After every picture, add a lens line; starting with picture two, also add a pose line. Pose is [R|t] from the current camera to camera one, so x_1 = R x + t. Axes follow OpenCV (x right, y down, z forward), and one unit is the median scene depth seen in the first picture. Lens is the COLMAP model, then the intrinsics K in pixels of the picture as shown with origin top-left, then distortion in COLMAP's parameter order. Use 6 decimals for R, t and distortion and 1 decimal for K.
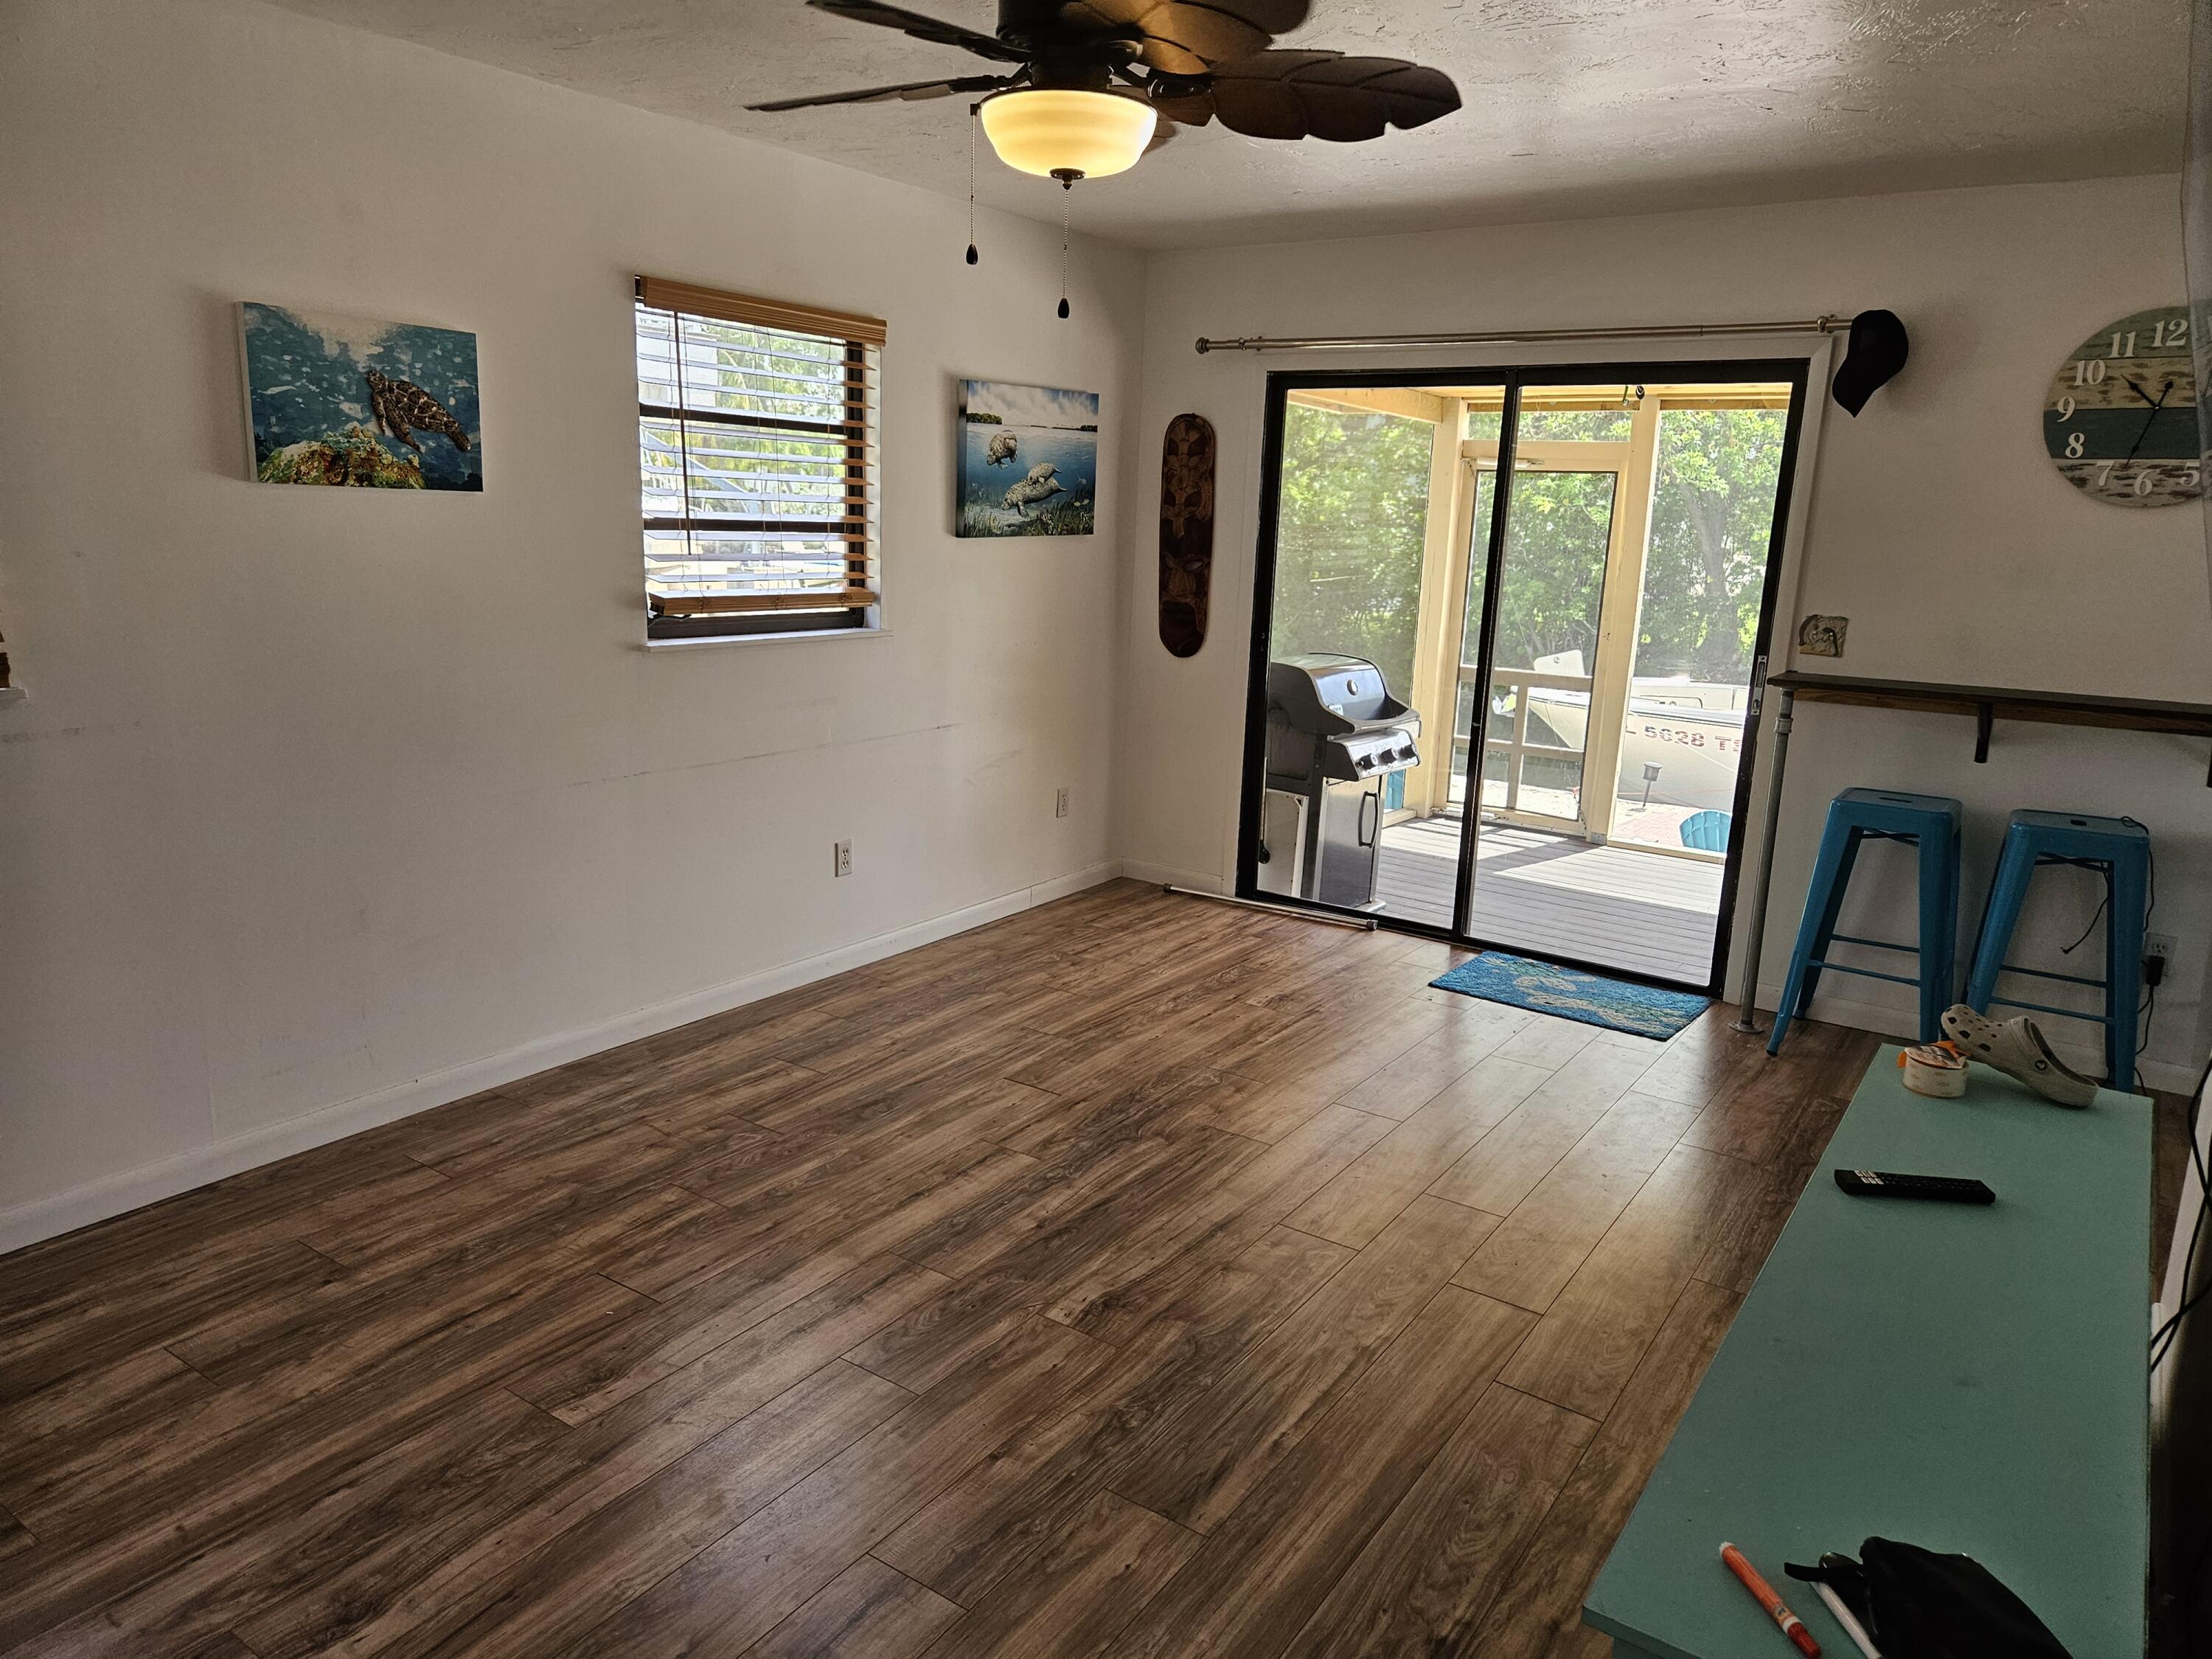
lens RADIAL K [[1459.6, 0, 1094.4], [0, 1459.6, 817.1], [0, 0, 1]] dist [0.075432, -0.073720]
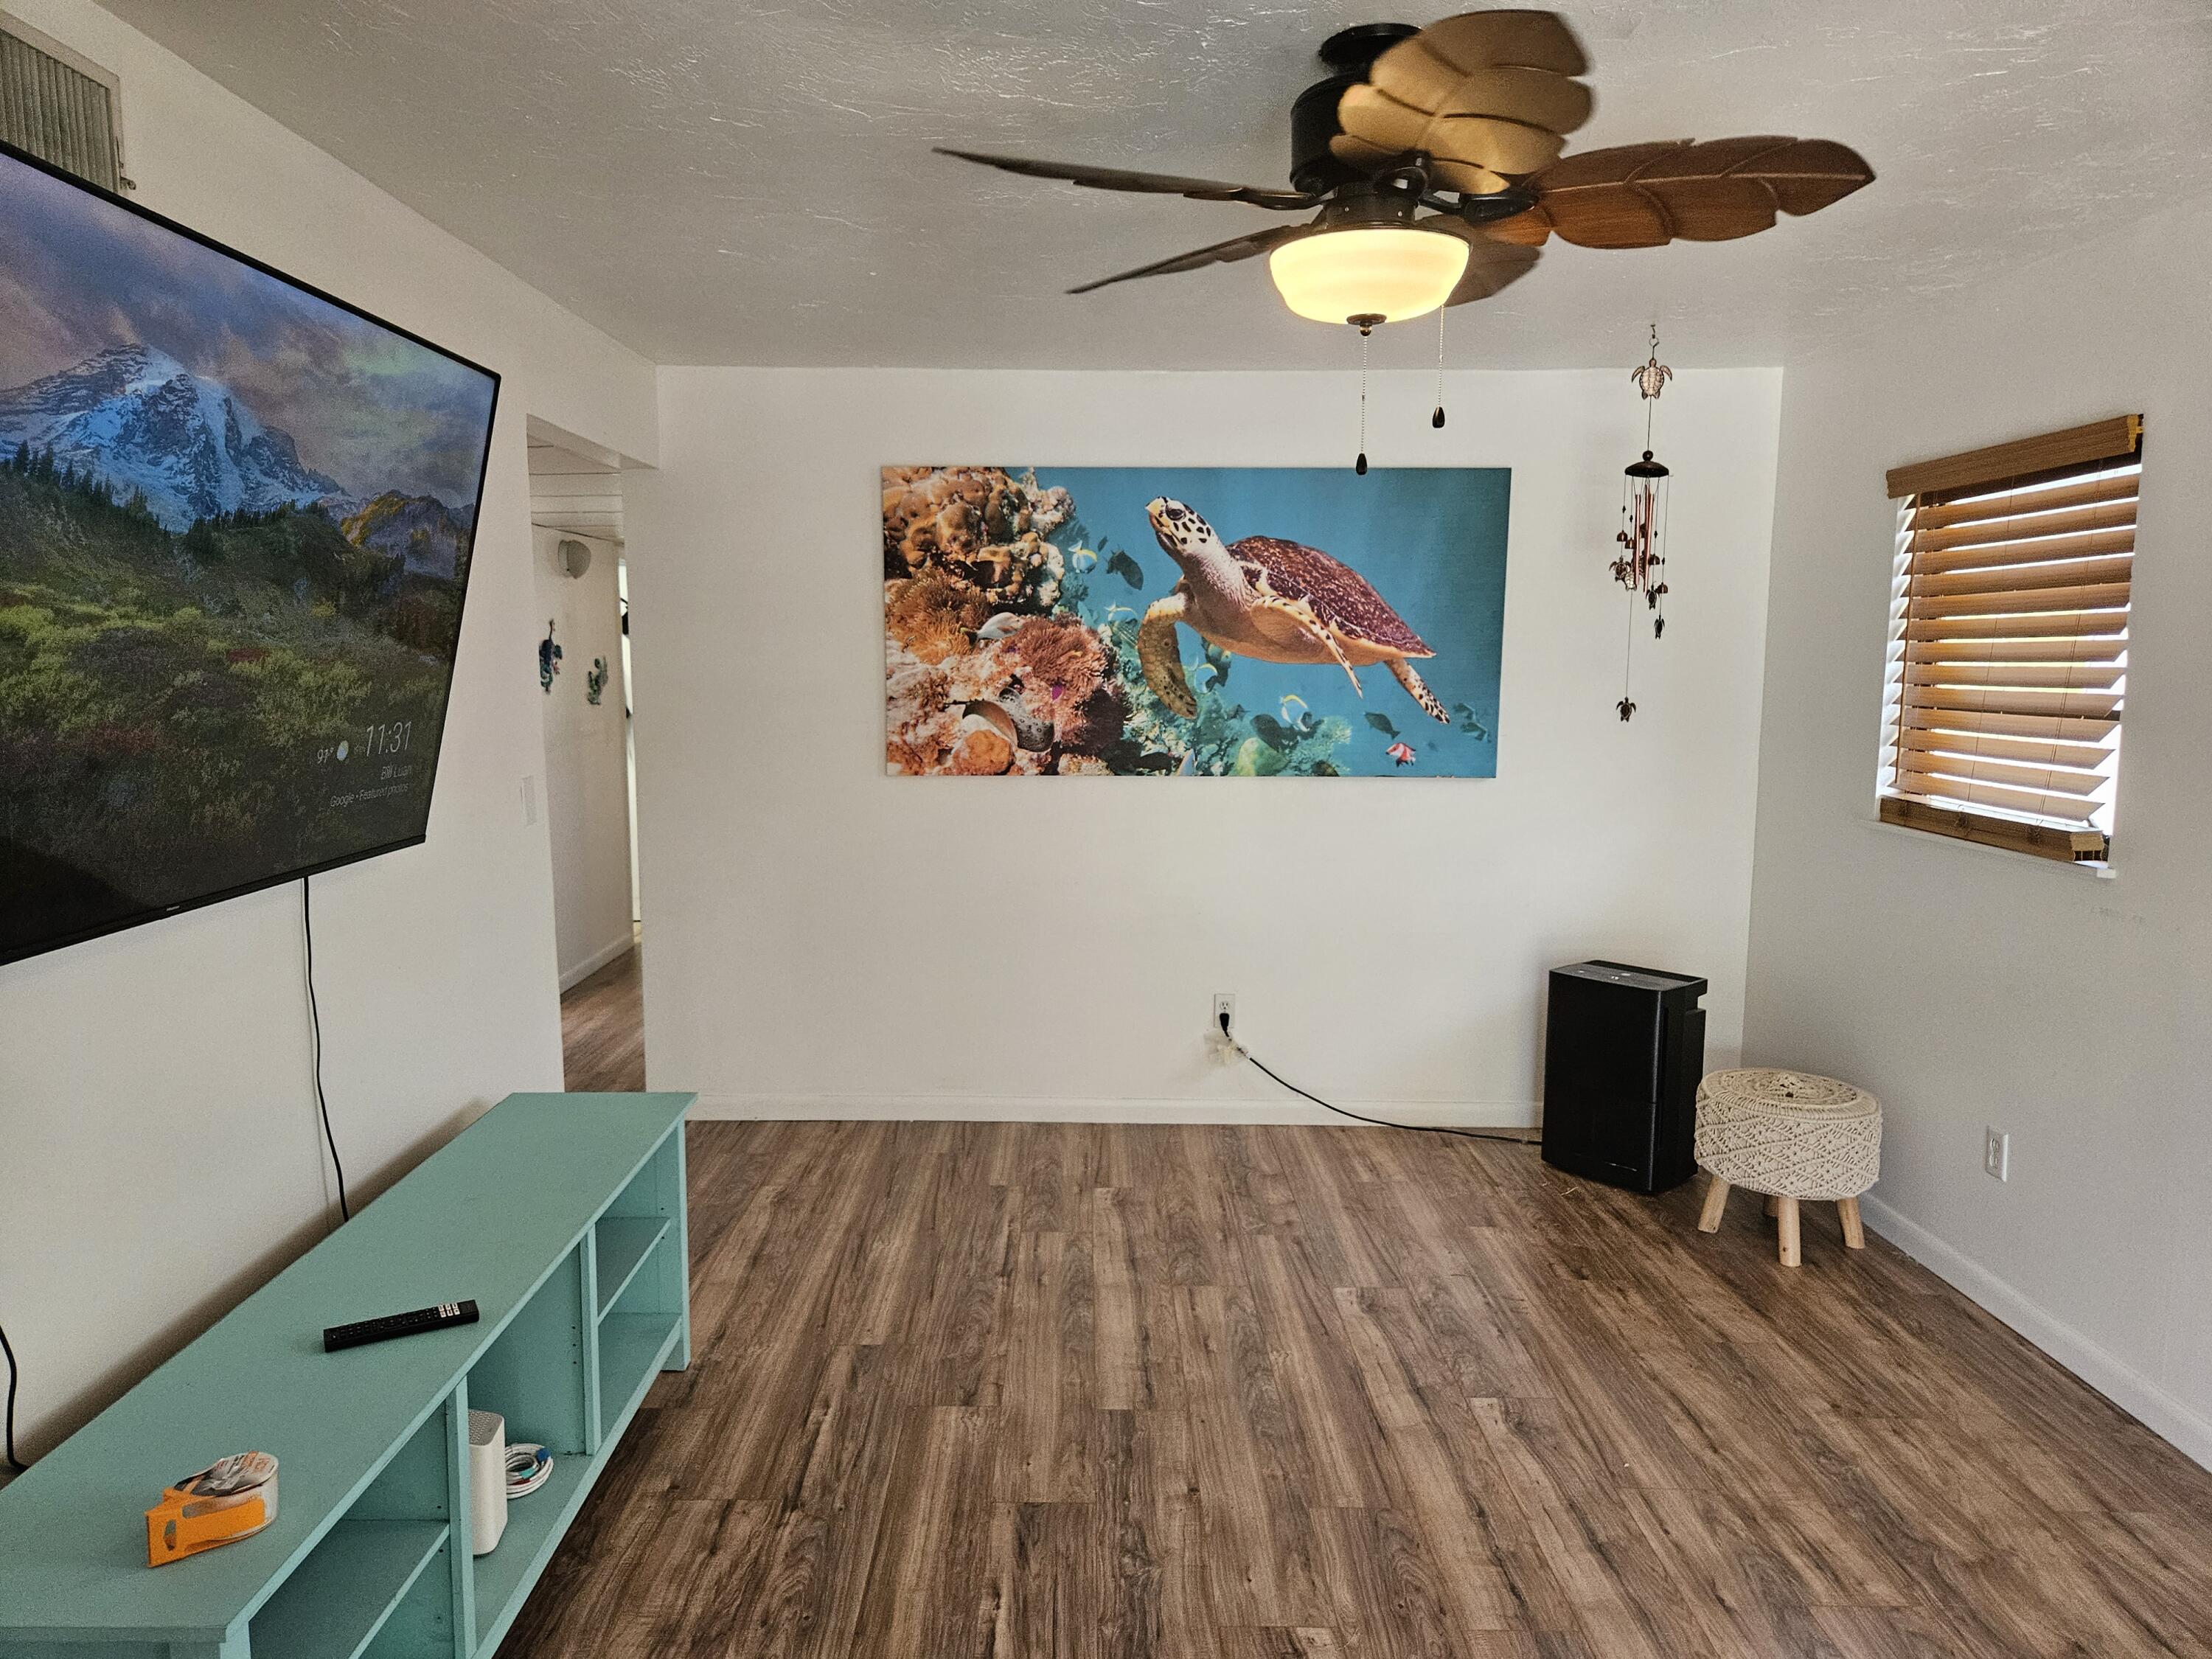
lens RADIAL K [[1459.6, 0, 1094.4], [0, 1459.6, 817.1], [0, 0, 1]] dist [0.075432, -0.073720]
pose [[-0.813474, 0.030289, -0.580812, 0.618231], [-0.151903, 0.952915, 0.262446, -0.342098], [0.561413, 0.301720, -0.770571, 1.602827]]
